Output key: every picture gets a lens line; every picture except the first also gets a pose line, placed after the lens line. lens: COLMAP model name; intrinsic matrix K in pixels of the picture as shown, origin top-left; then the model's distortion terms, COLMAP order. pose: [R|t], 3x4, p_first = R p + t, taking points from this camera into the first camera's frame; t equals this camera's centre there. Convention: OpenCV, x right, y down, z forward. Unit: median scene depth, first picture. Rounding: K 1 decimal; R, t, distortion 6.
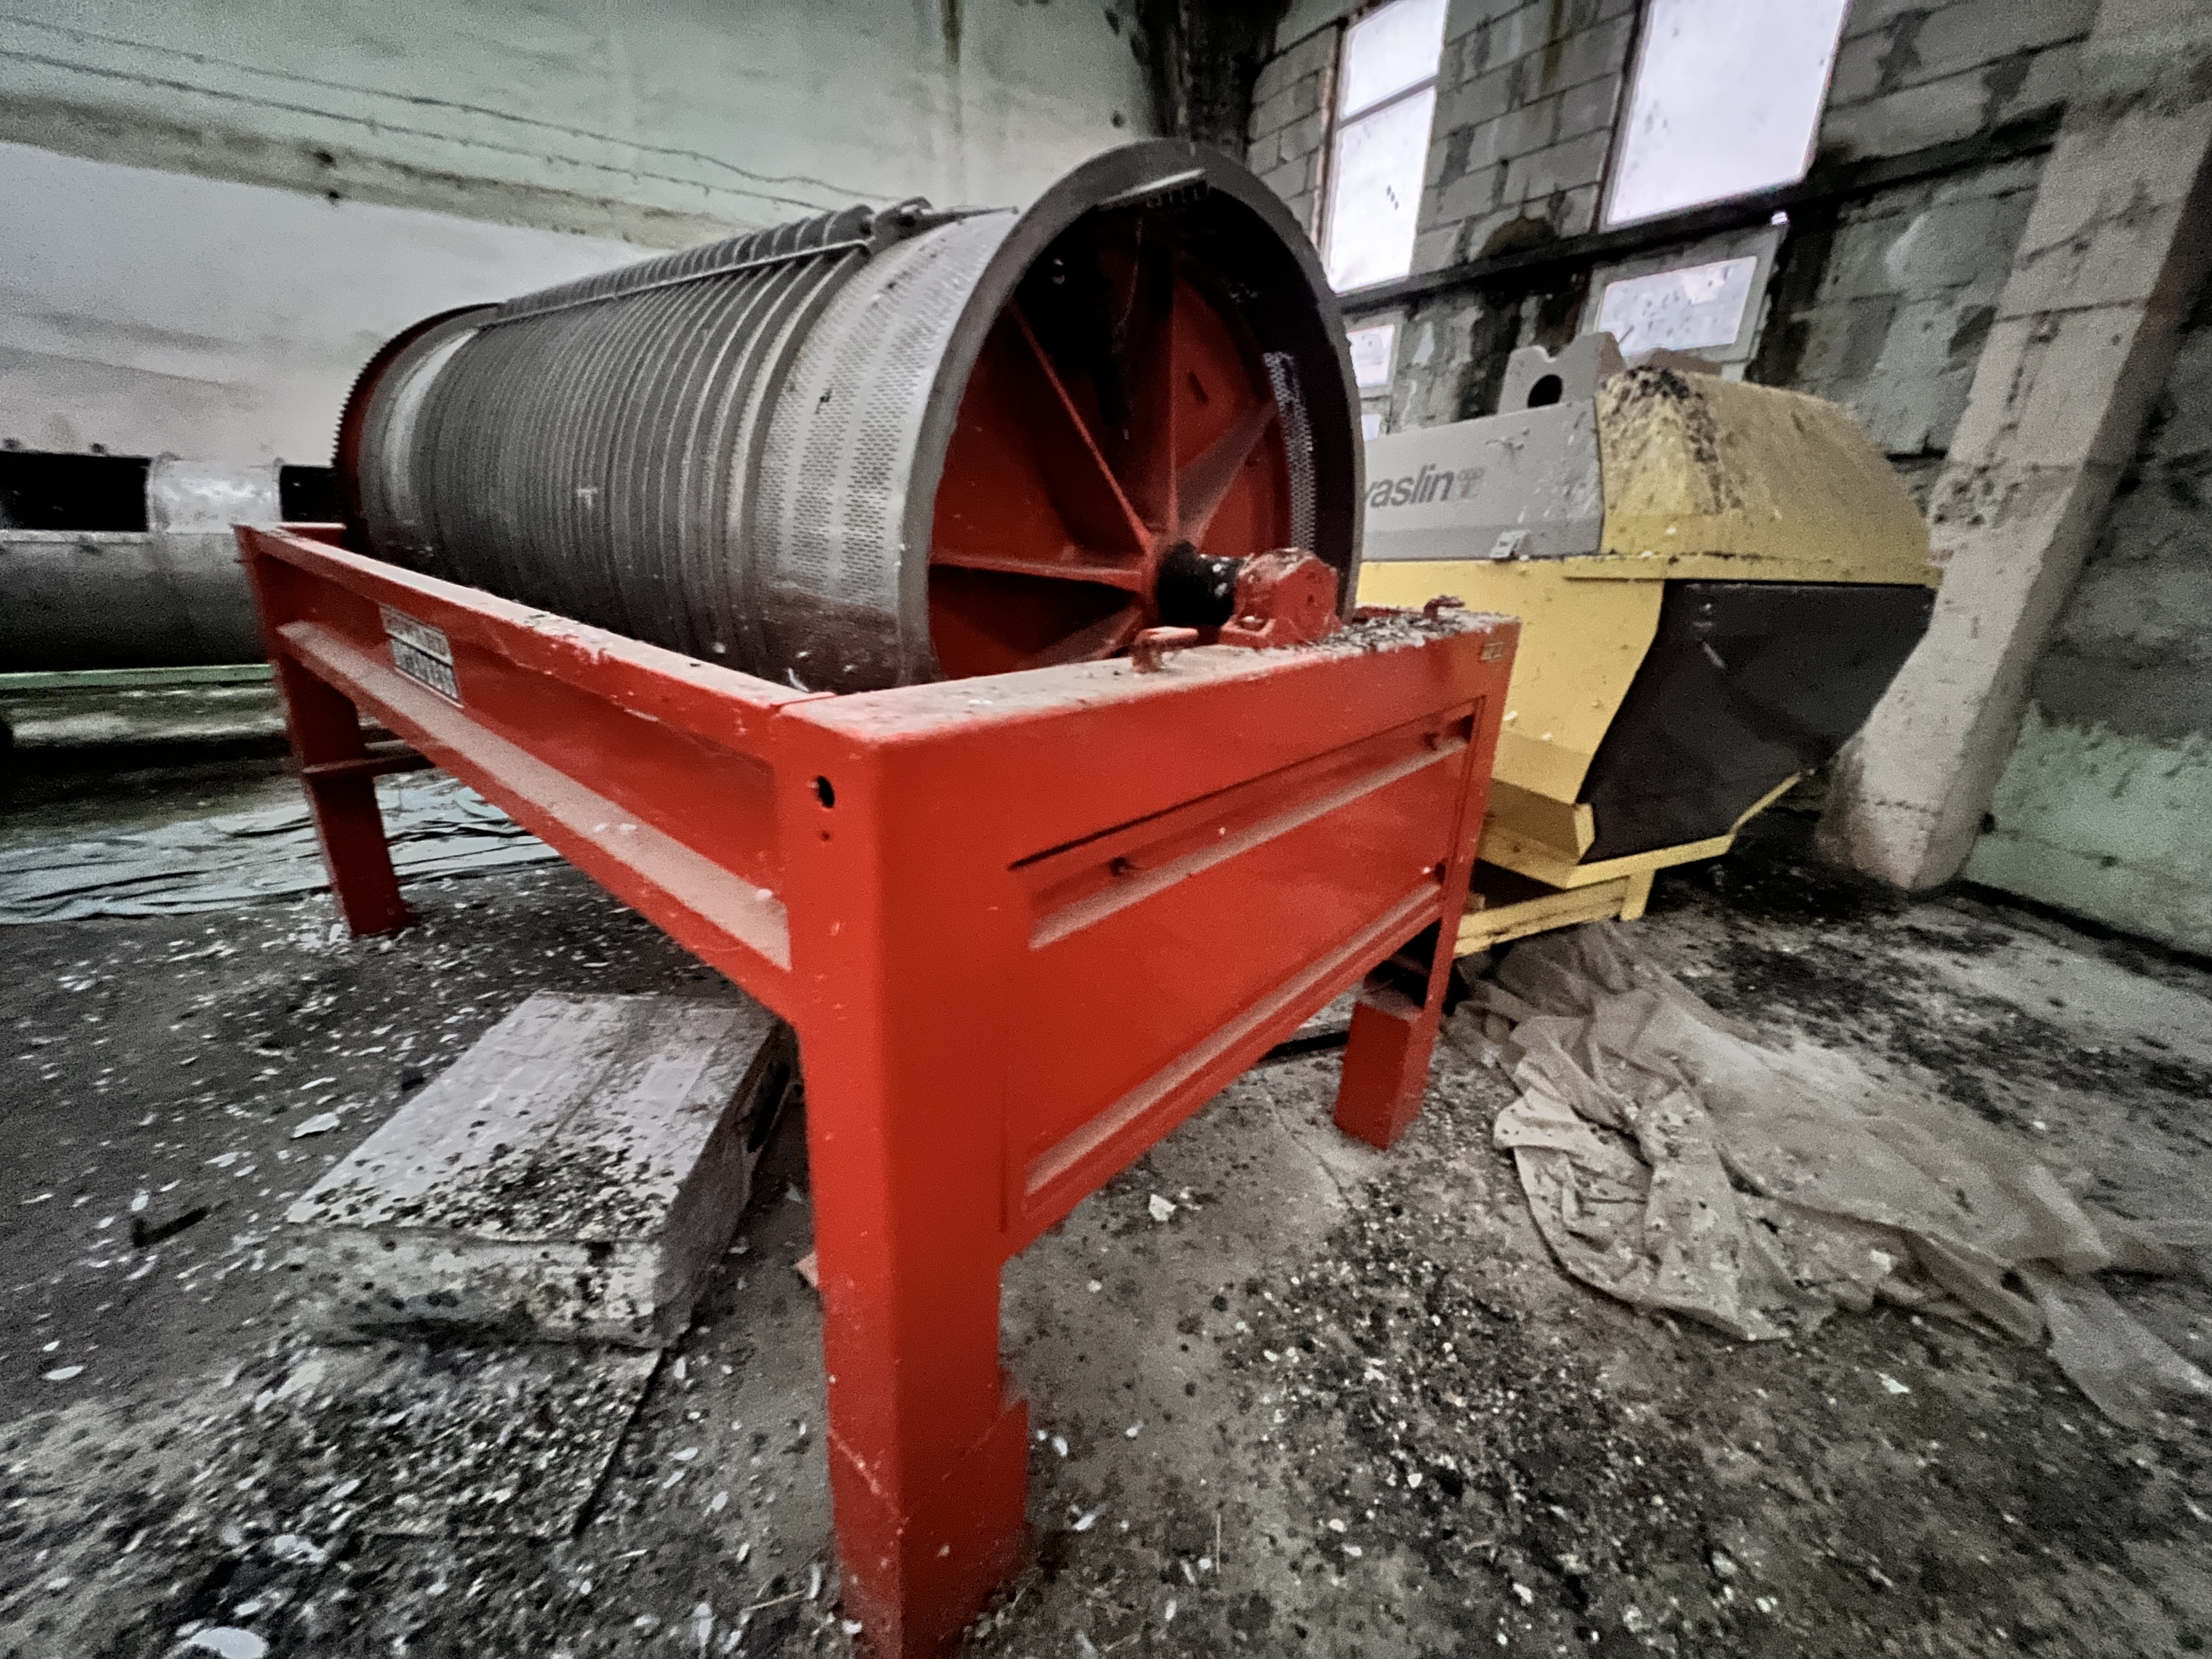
lens RADIAL K [[892.3, 0, 1107.3], [0, 892.3, 827.2], [0, 0, 1]] dist [-0.003673, -0.000073]
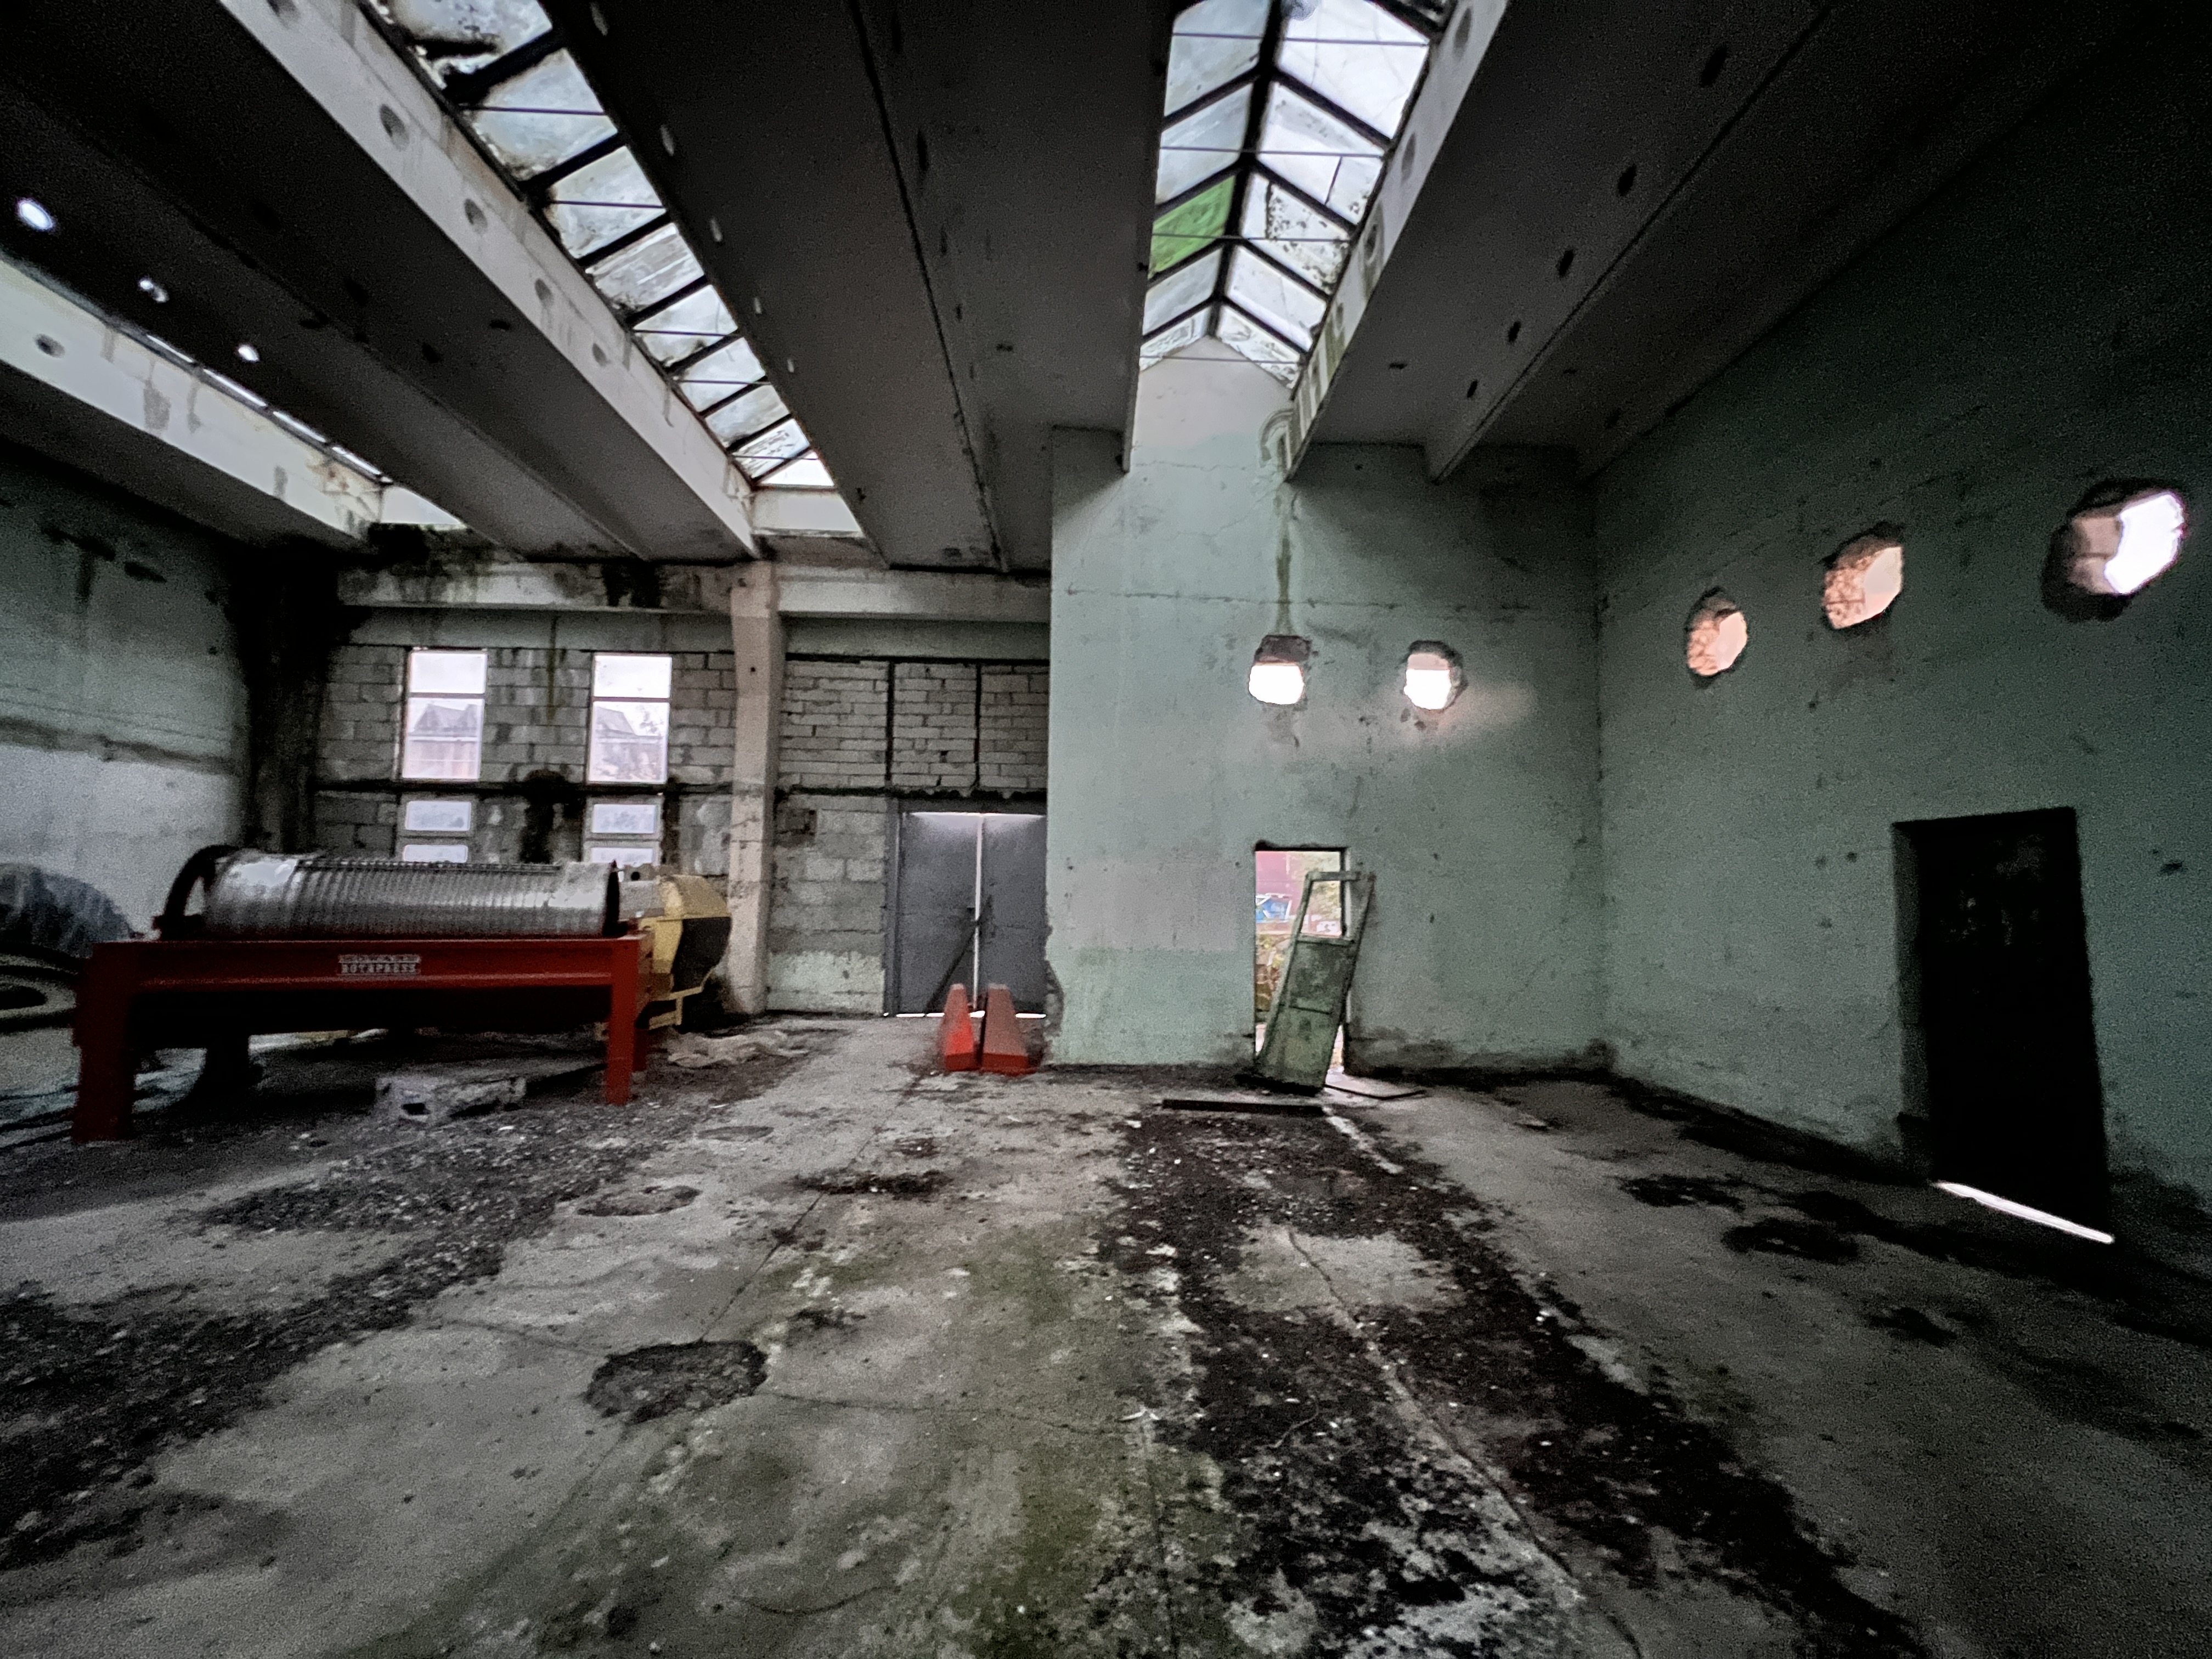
lens RADIAL K [[885.6, 0, 1113.1], [0, 885.6, 826.9], [0, 0, 1]] dist [-0.006015, 0.000160]
pose [[0.450980, 0.019193, 0.892328, -0.923881], [0.311456, 0.933538, -0.177489, 0.295434], [-0.836428, 0.357965, 0.415029, -1.119272]]
